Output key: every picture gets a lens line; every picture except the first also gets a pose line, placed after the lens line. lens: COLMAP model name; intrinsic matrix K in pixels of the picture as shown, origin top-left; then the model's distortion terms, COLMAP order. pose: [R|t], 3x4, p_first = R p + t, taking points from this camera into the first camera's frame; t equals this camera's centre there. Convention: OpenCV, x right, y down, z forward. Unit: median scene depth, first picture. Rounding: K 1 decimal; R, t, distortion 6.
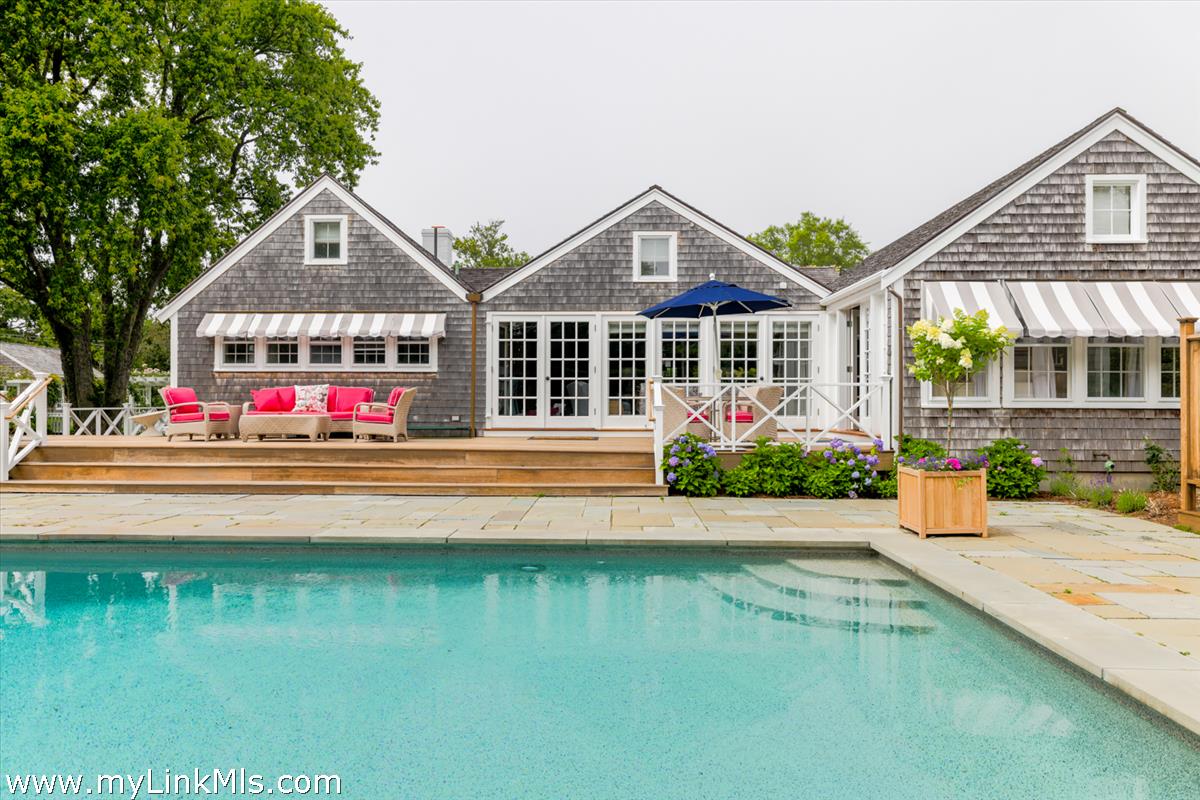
lens RADIAL K [[791.7, 0, 600.0], [0, 791.7, 400.0], [0, 0, 1]] dist [0.003332, 0.000968]
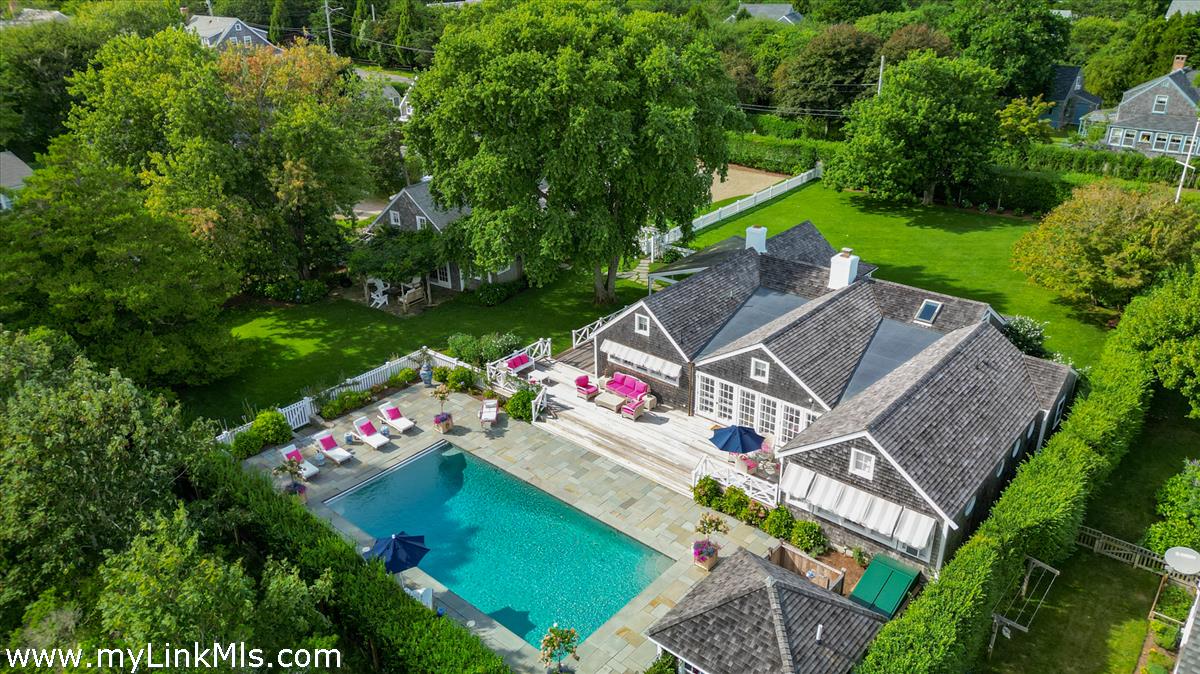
lens RADIAL K [[821.6, 0, 600.0], [0, 821.6, 337.0], [0, 0, 1]] dist [0.060552, 0.000595]
pose [[0.776779, 0.249136, -0.578400, 1.025658], [0.020350, 0.908016, 0.418442, -1.232371], [0.629445, -0.336807, 0.700257, -0.861274]]
